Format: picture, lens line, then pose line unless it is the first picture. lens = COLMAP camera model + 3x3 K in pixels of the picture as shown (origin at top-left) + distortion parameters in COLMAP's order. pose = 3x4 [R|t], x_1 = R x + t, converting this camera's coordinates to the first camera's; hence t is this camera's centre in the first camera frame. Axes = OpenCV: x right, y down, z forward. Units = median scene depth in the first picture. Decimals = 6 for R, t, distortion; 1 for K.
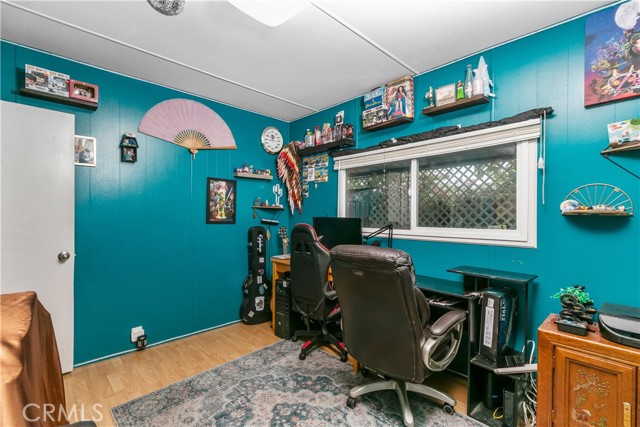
lens RADIAL K [[297.3, 0, 315.1], [0, 297.3, 219.7], [0, 0, 1]] dist [-0.001734, 0.000209]
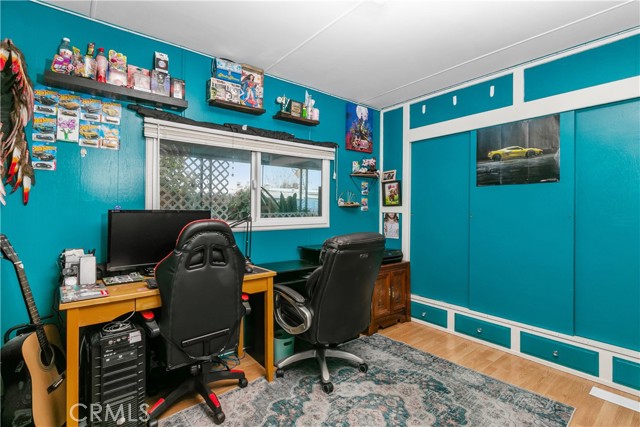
lens RADIAL K [[298.9, 0, 320.0], [0, 298.9, 213.8], [0, 0, 1]] dist [0.002763, 0.000206]
pose [[0.070532, -0.018940, 0.997330, -0.678389], [0.017210, 0.999694, 0.017767, -0.006651], [-0.997361, 0.015911, 0.070836, 0.709325]]
